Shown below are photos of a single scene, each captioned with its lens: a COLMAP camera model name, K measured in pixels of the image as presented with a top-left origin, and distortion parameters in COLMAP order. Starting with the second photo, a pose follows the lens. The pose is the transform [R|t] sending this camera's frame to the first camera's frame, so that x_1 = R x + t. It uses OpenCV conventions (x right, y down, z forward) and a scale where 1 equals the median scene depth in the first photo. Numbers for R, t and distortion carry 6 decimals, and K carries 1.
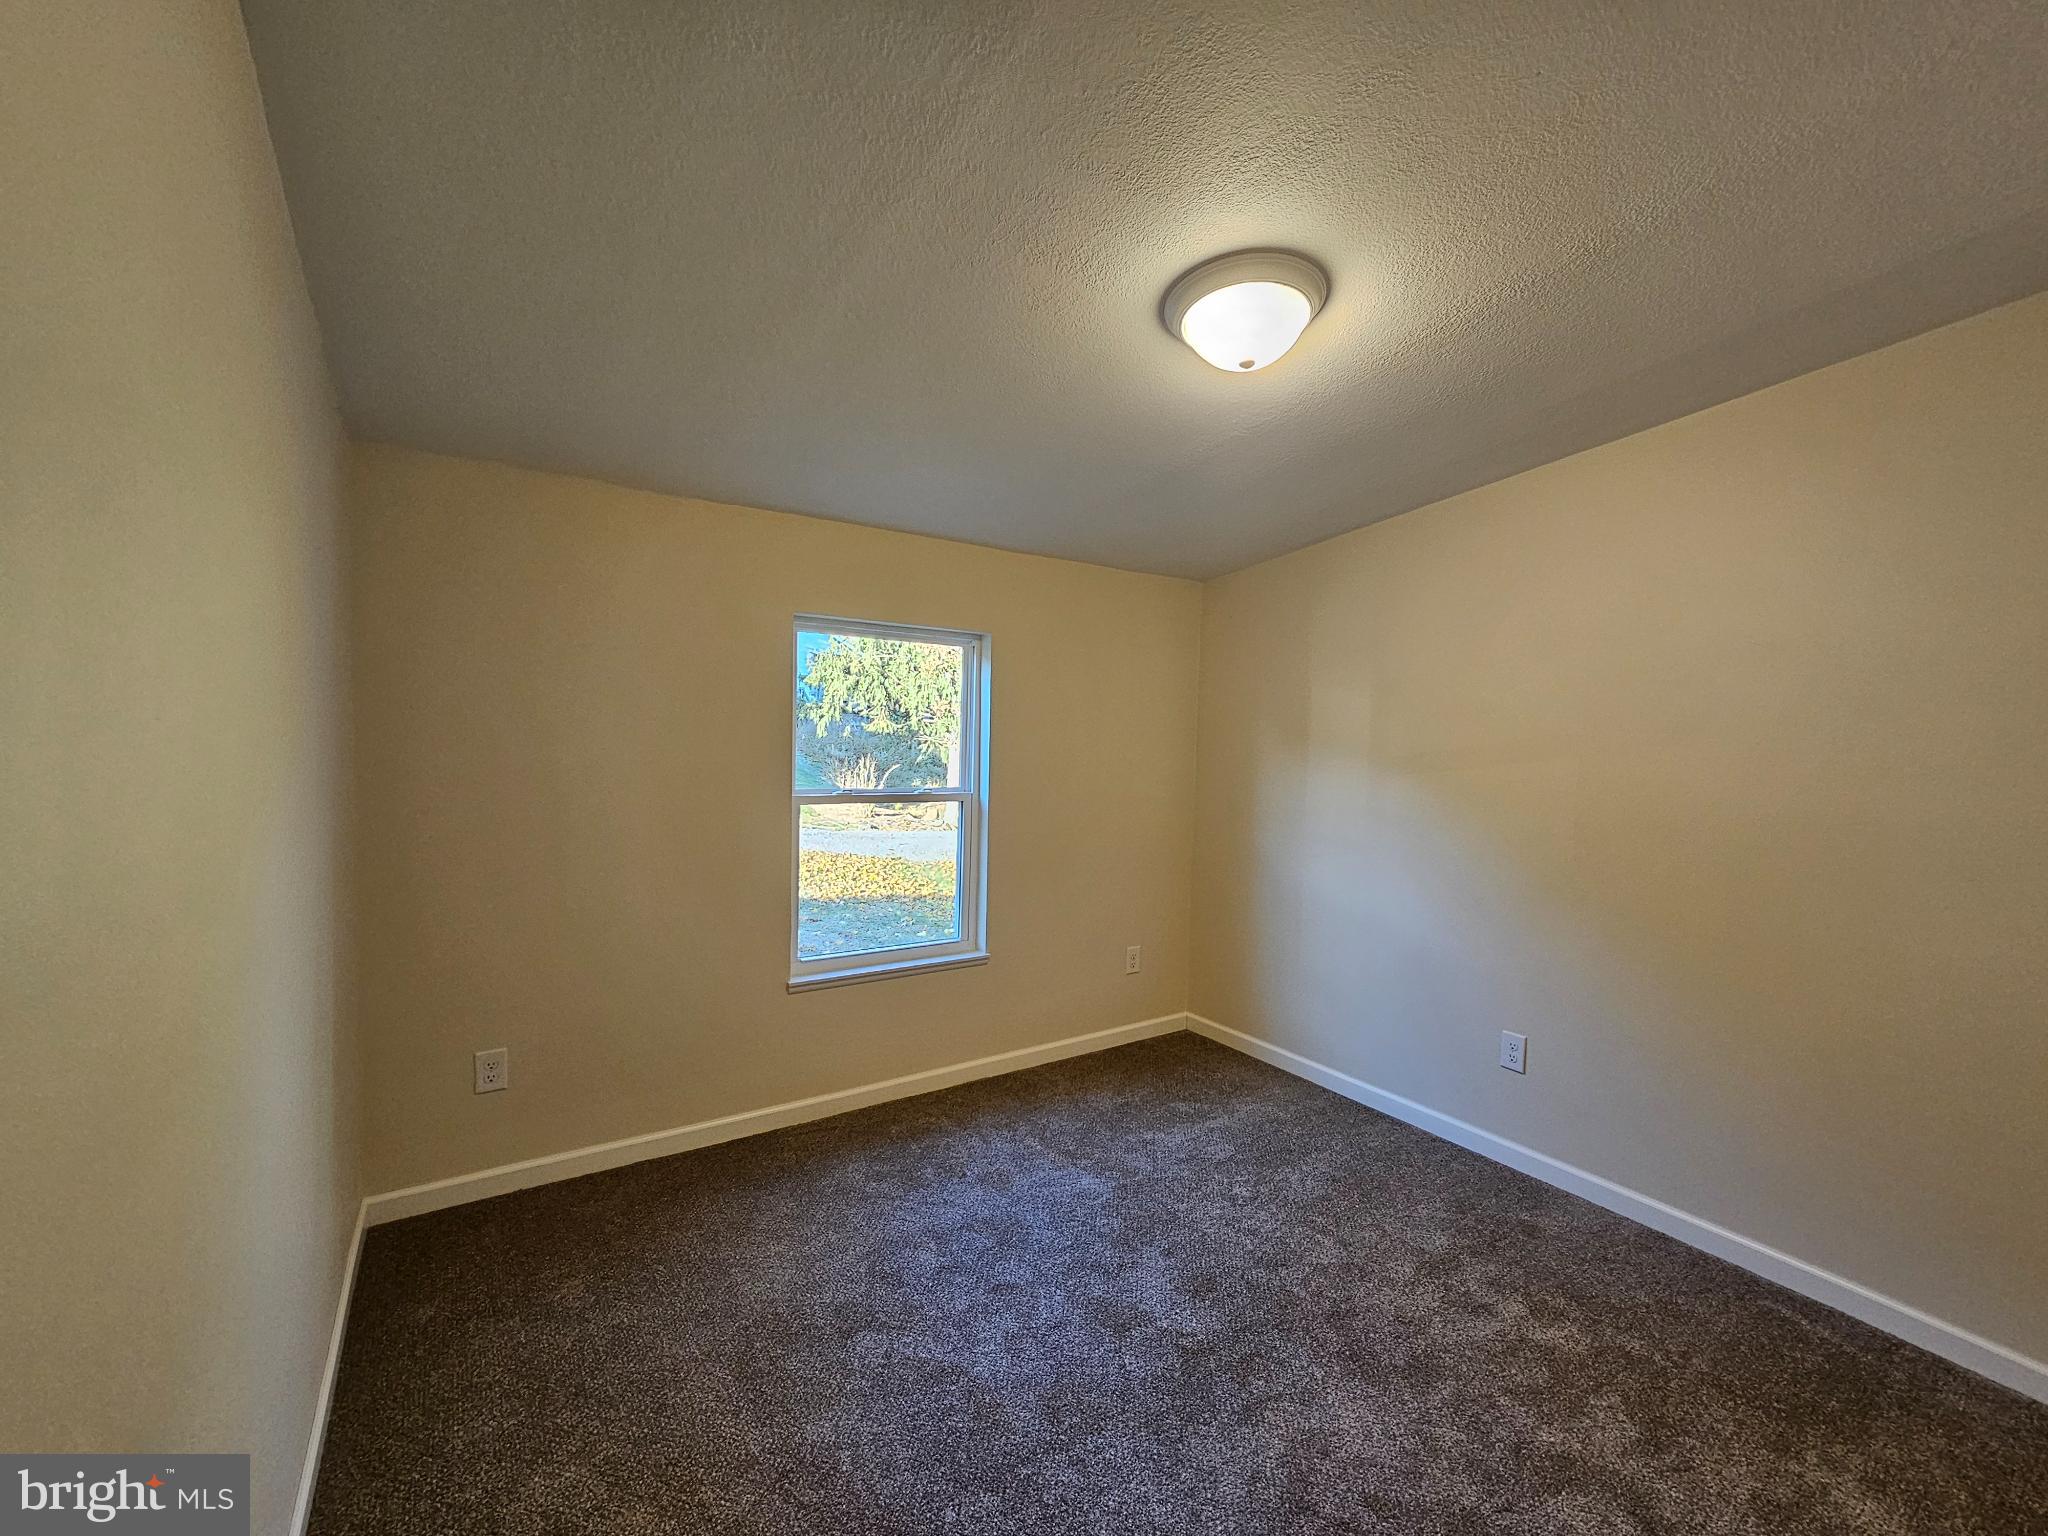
lens RADIAL K [[835.4, 0, 1036.1], [0, 835.4, 763.3], [0, 0, 1]] dist [-0.000794, -0.000529]
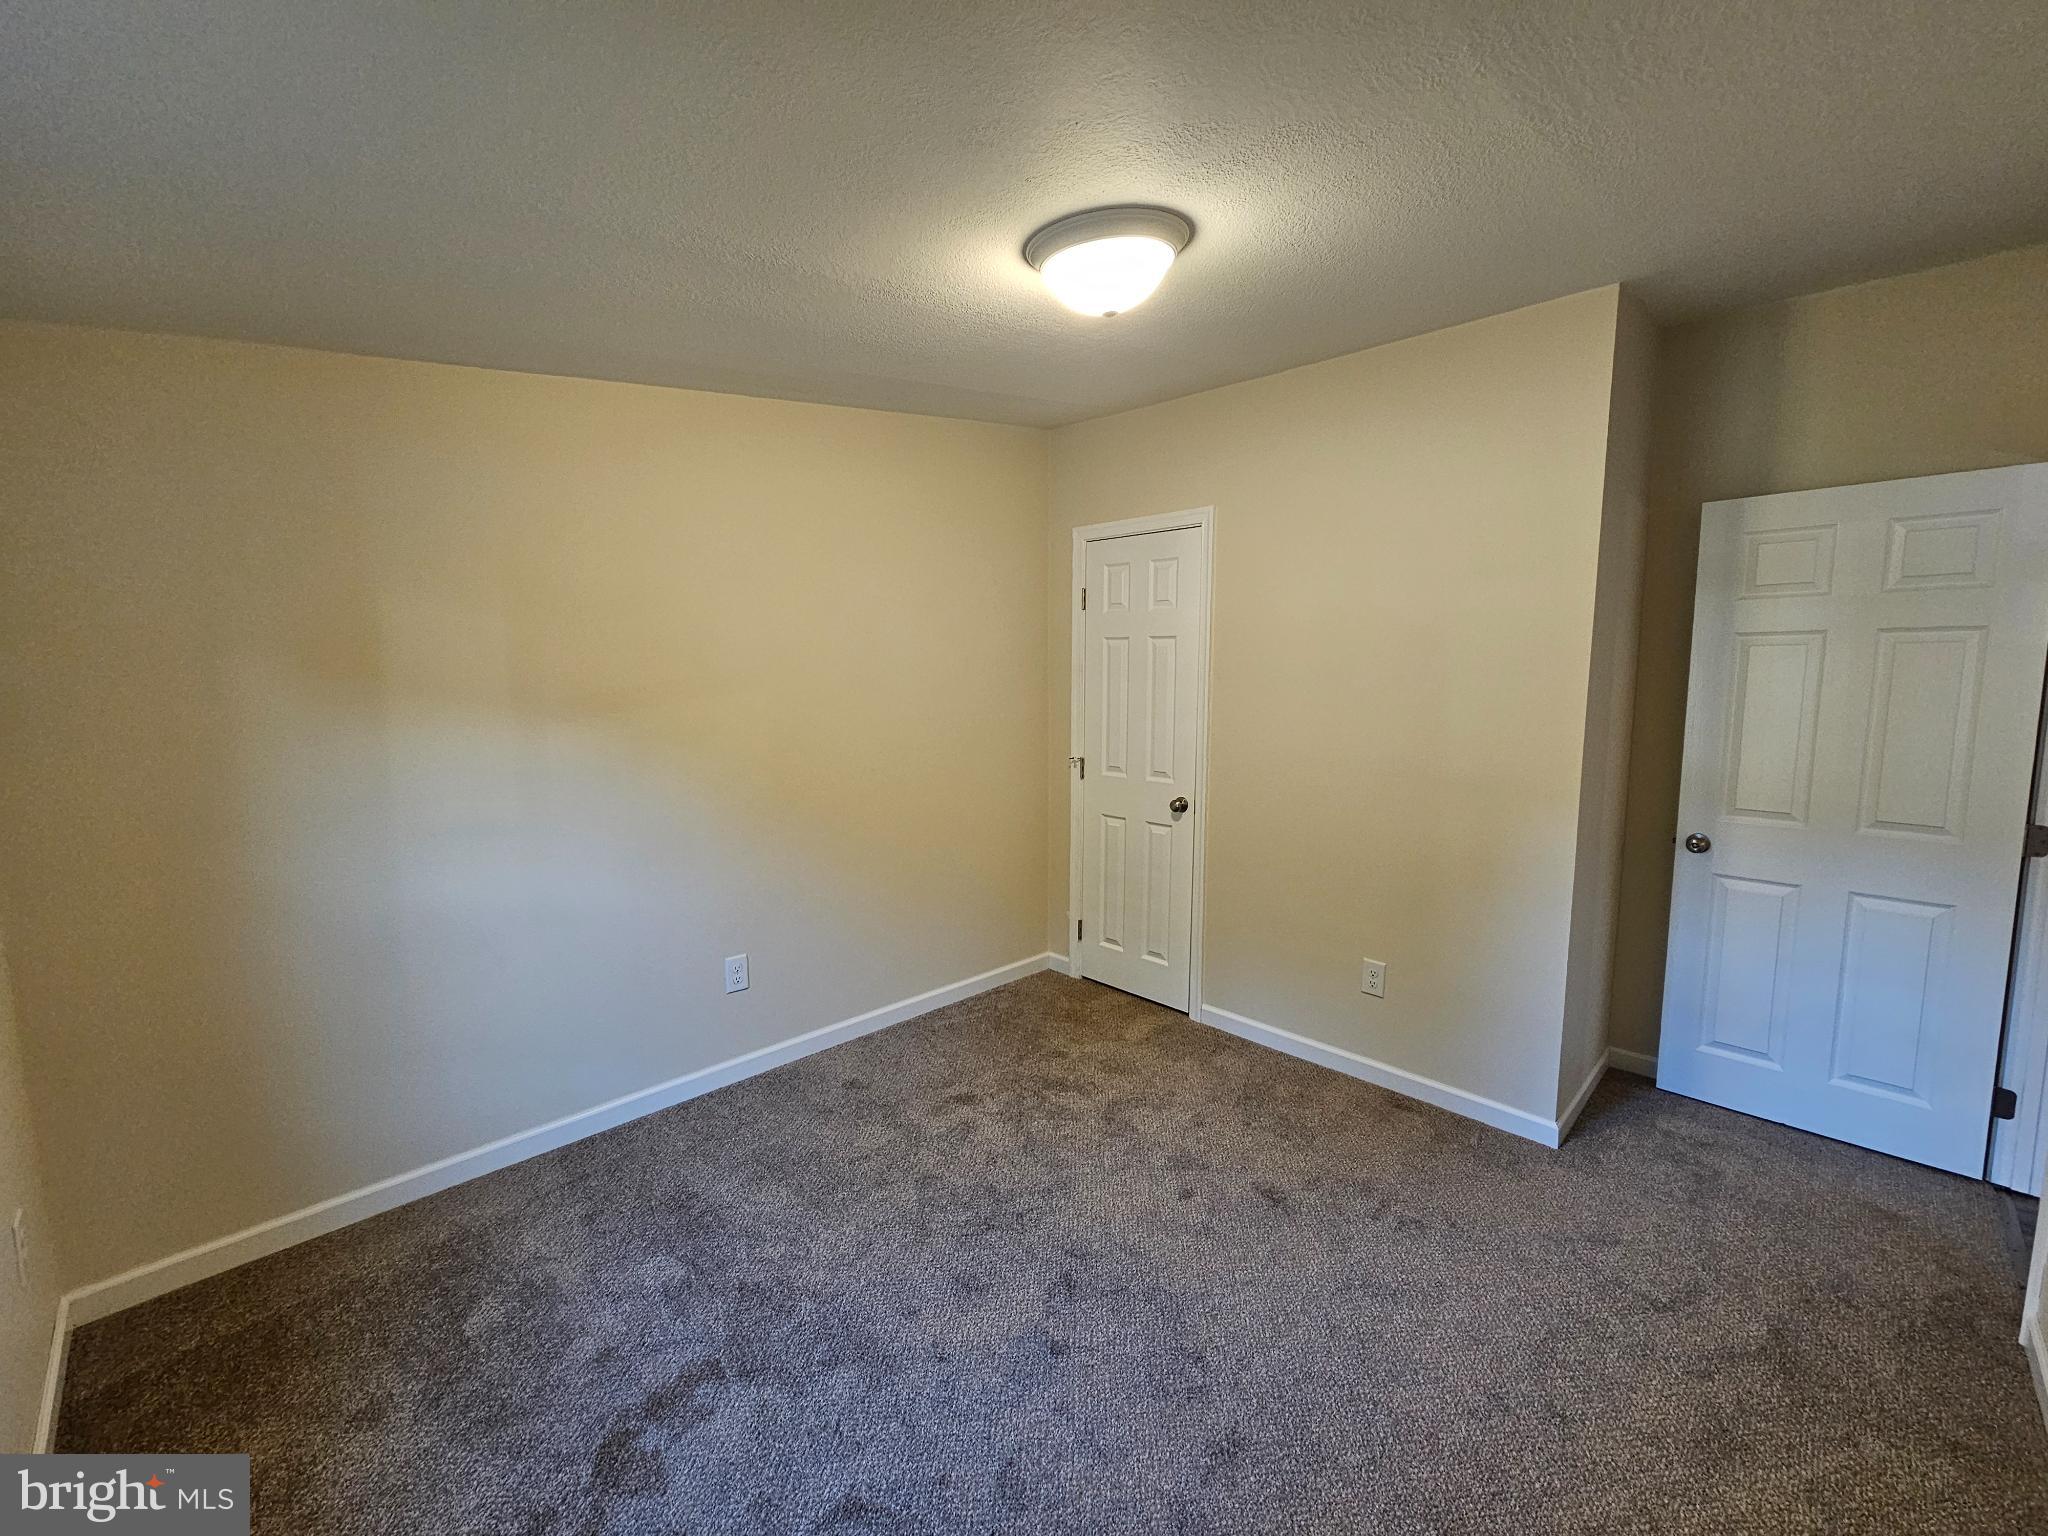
lens RADIAL K [[835.4, 0, 1036.1], [0, 835.4, 763.3], [0, 0, 1]] dist [-0.000794, -0.000529]
pose [[-0.154902, -0.156423, 0.975468, -0.548445], [0.049161, 0.984942, 0.165749, -0.084757], [-0.986706, 0.073630, -0.144879, 0.886655]]
